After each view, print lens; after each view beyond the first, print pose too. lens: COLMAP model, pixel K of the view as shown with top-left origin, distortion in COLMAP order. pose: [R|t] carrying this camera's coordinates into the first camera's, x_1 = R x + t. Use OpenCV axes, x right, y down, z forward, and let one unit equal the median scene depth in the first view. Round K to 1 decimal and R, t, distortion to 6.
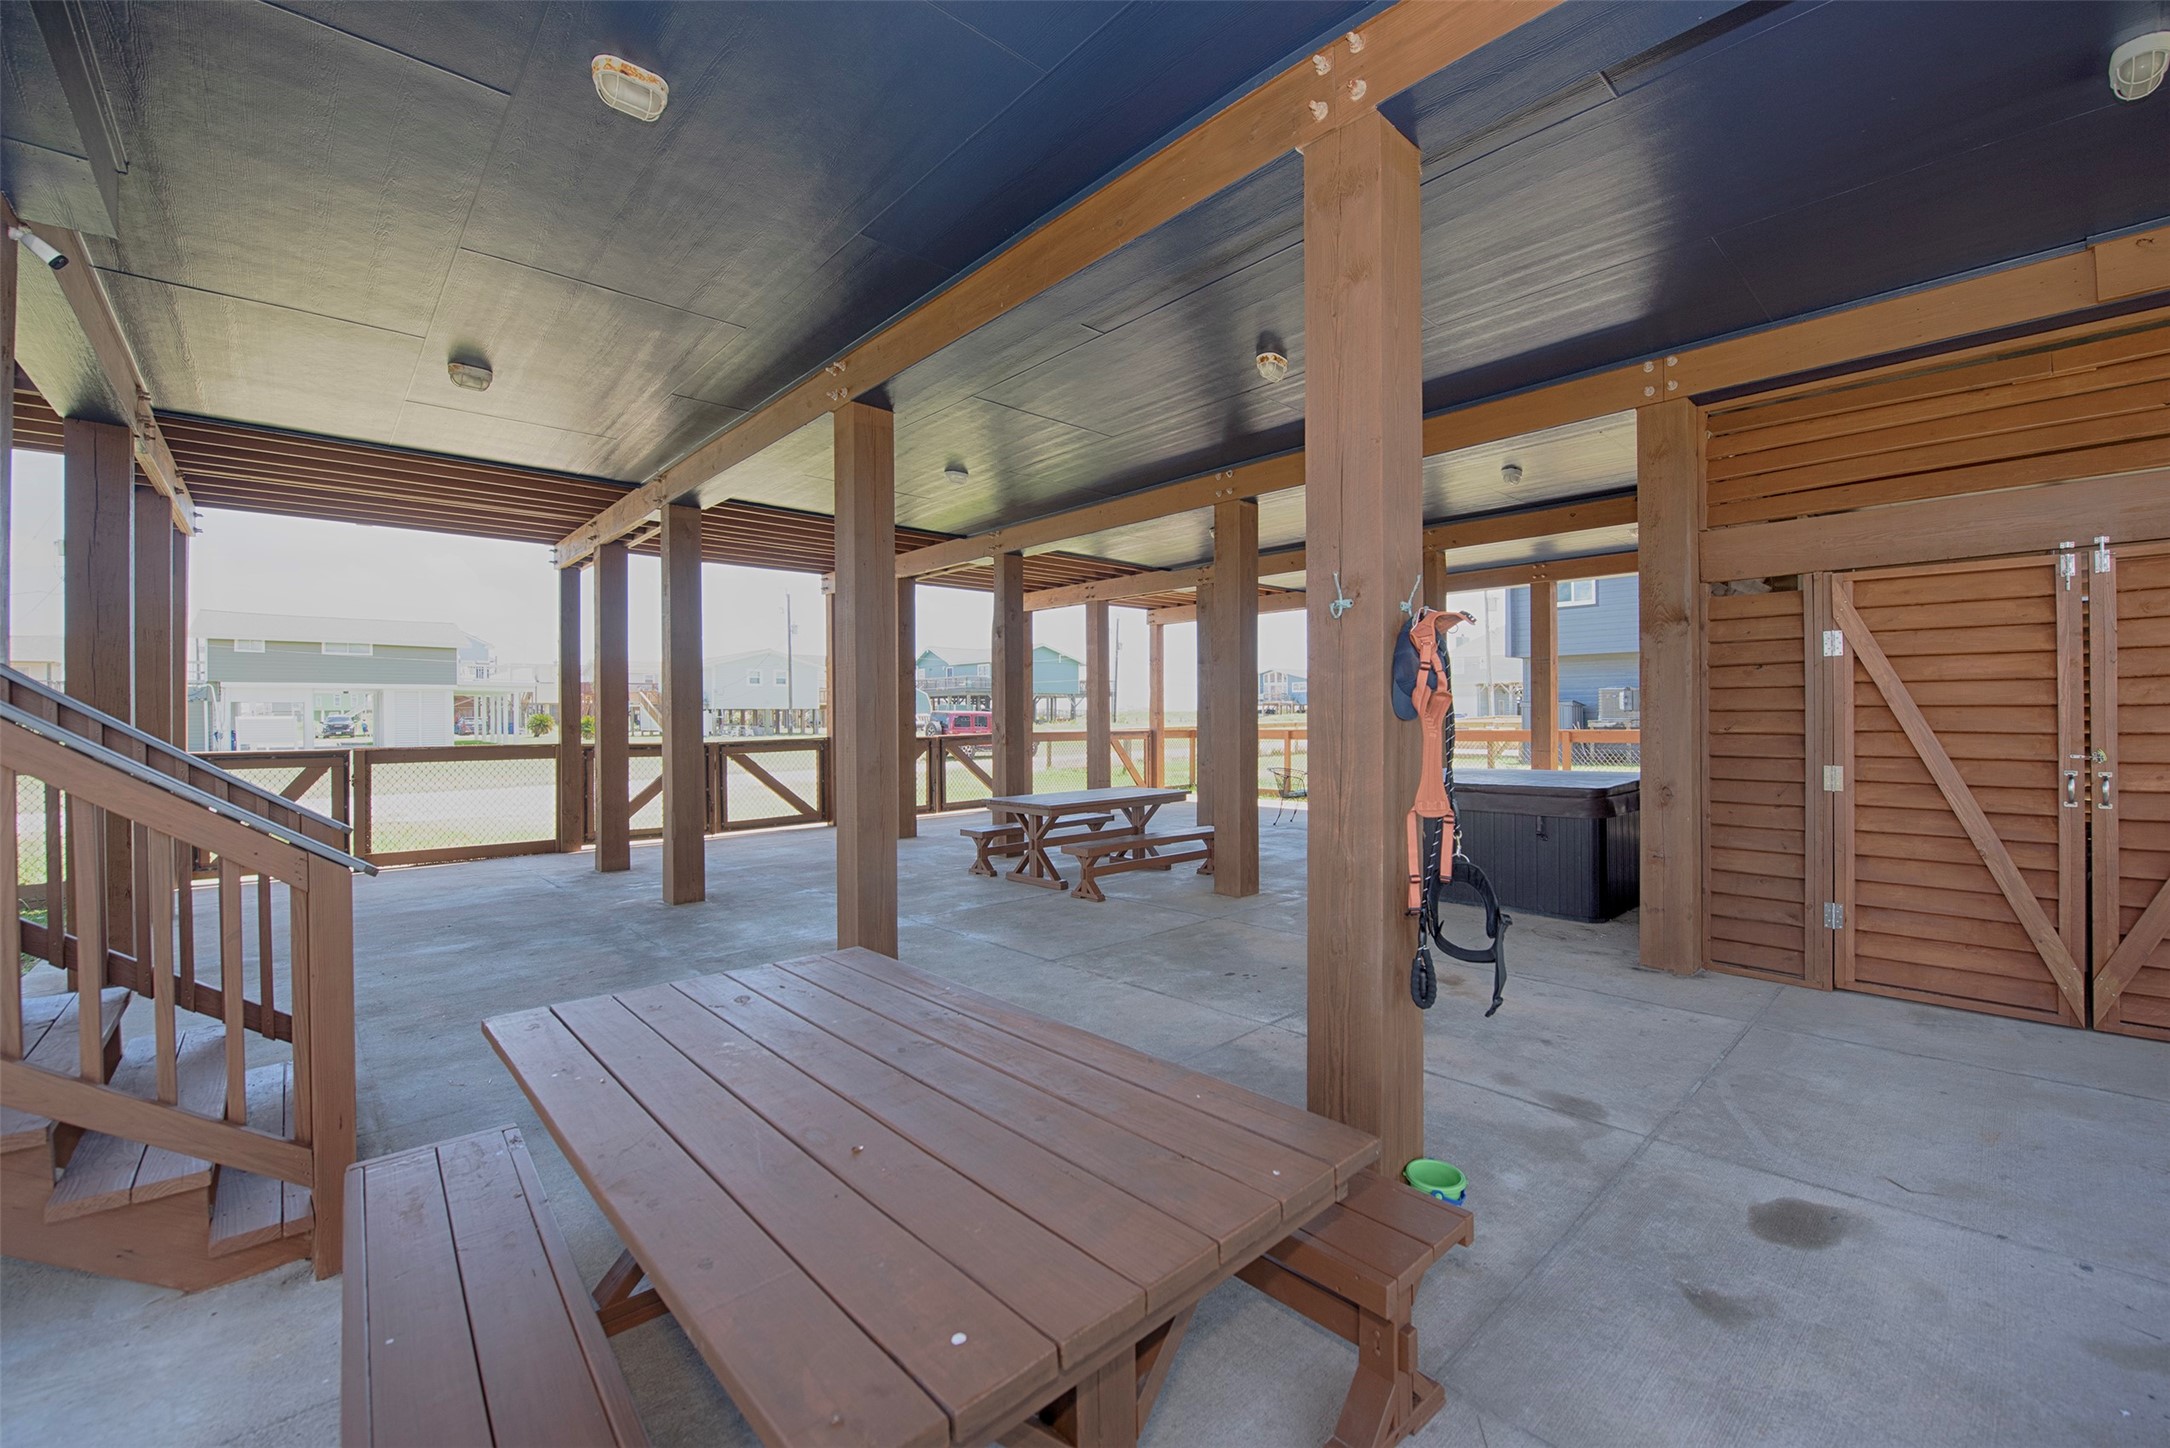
lens RADIAL K [[875.1, 0, 1102.6], [0, 875.1, 712.8], [0, 0, 1]] dist [-0.022581, -0.000400]
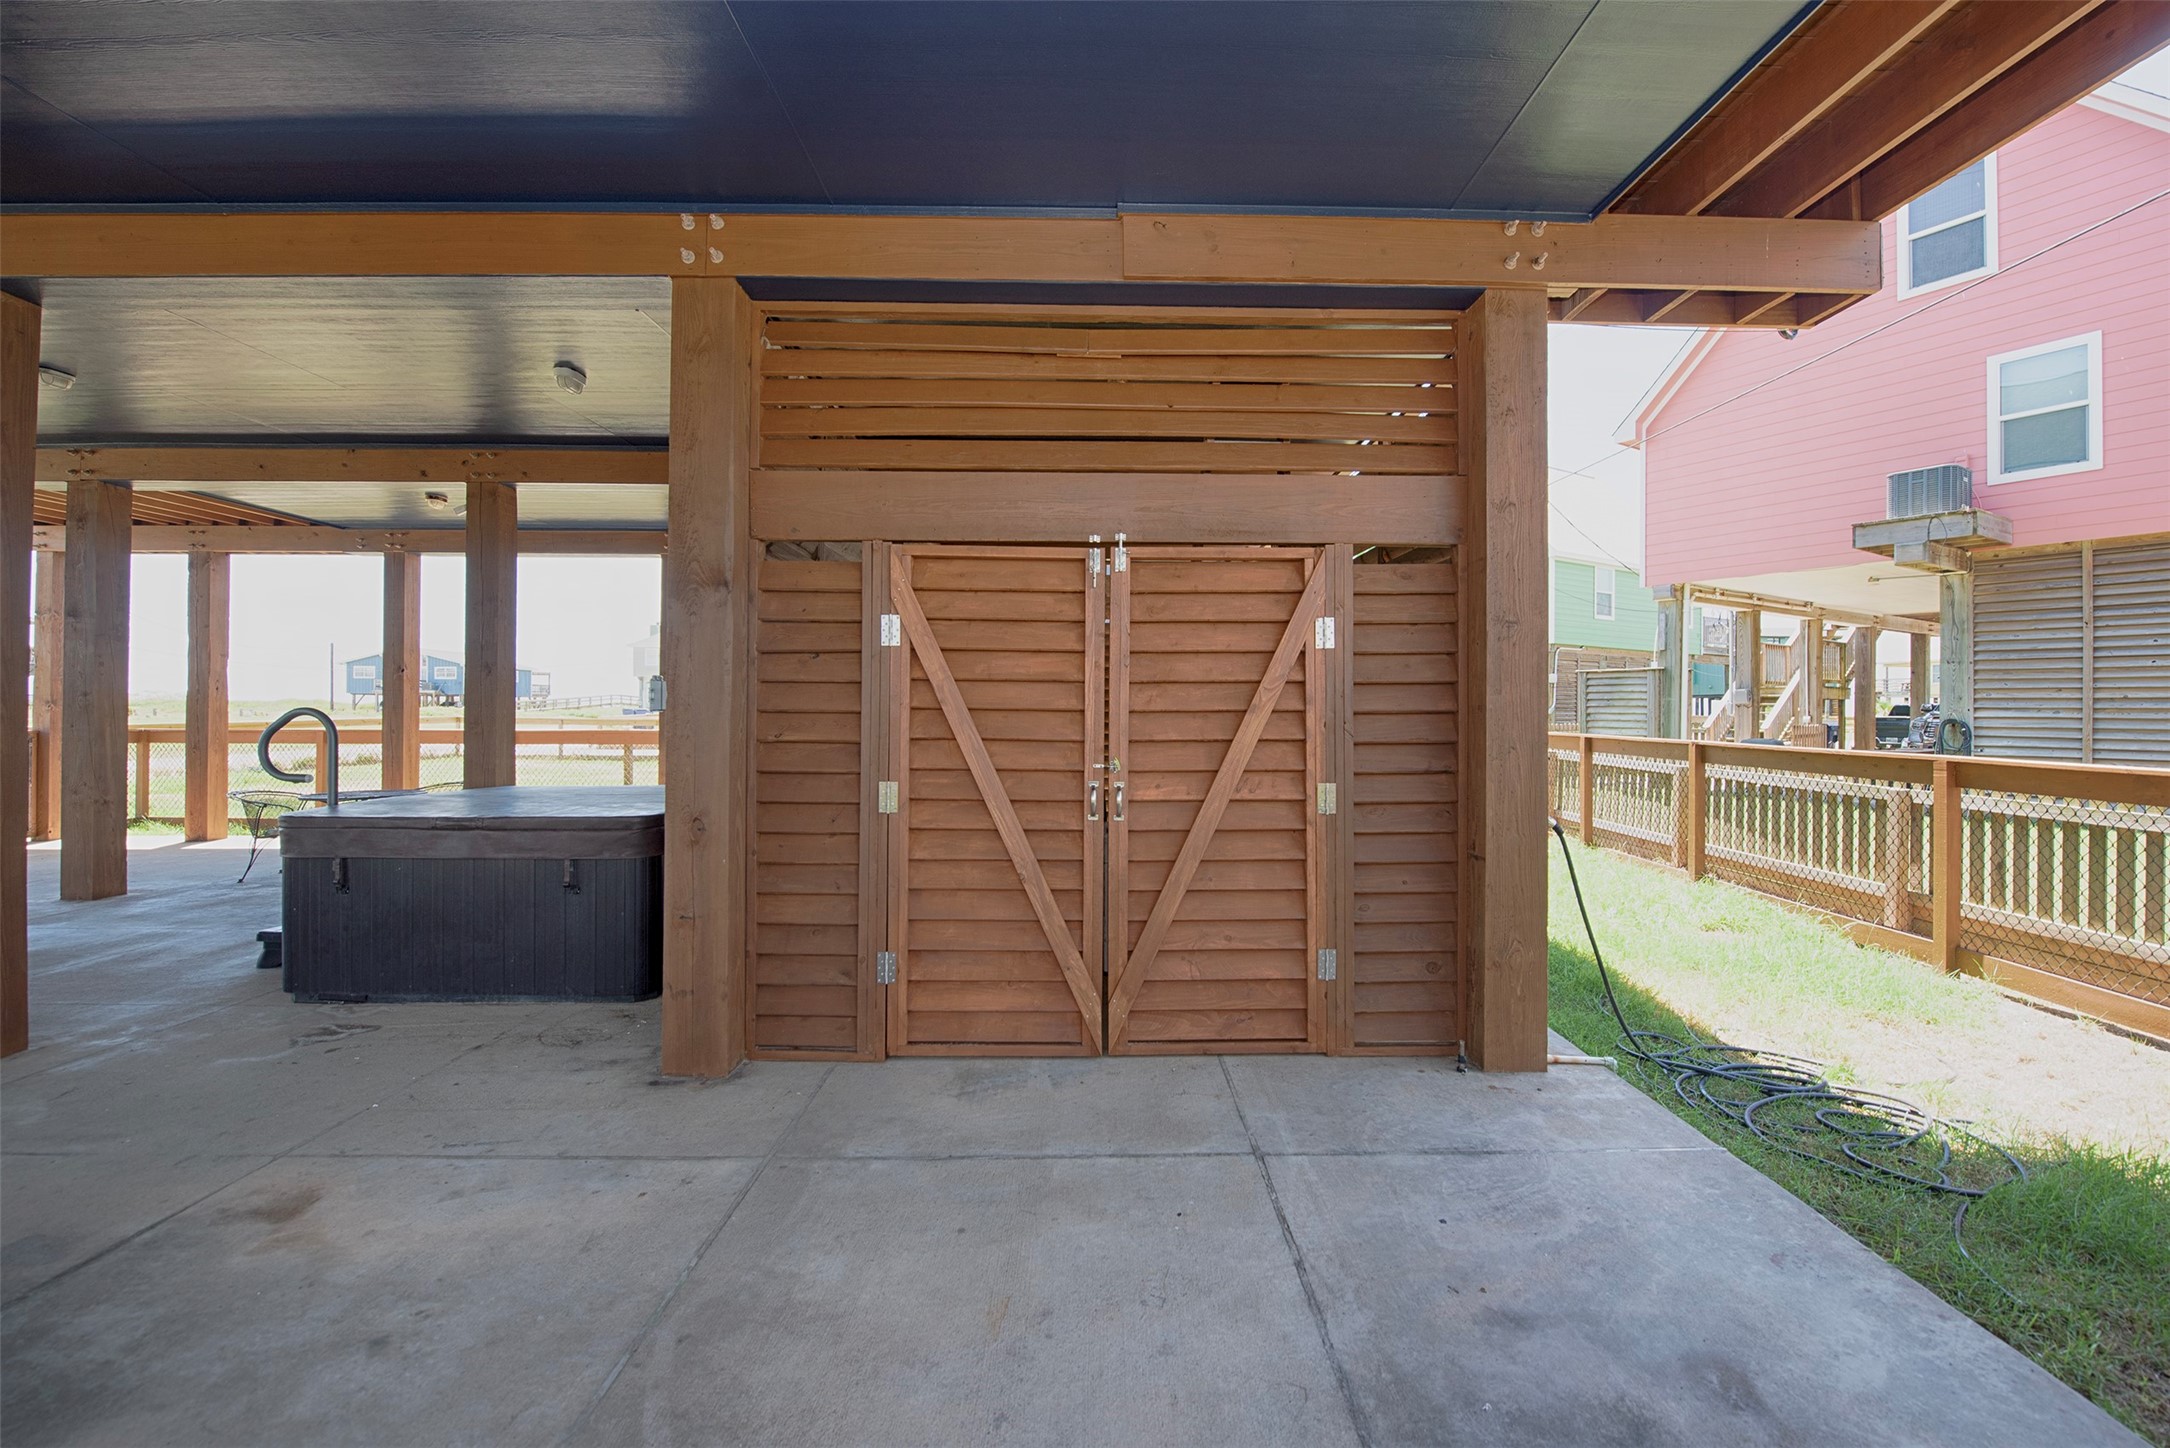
lens RADIAL K [[883.9, 0, 1104.0], [0, 883.9, 712.5], [0, 0, 1]] dist [-0.014319, -0.003617]
pose [[0.668818, 0.011798, 0.743333, 0.364575], [-0.014681, 0.999889, -0.002661, -0.004161], [-0.743281, -0.009133, 0.668917, 0.293021]]
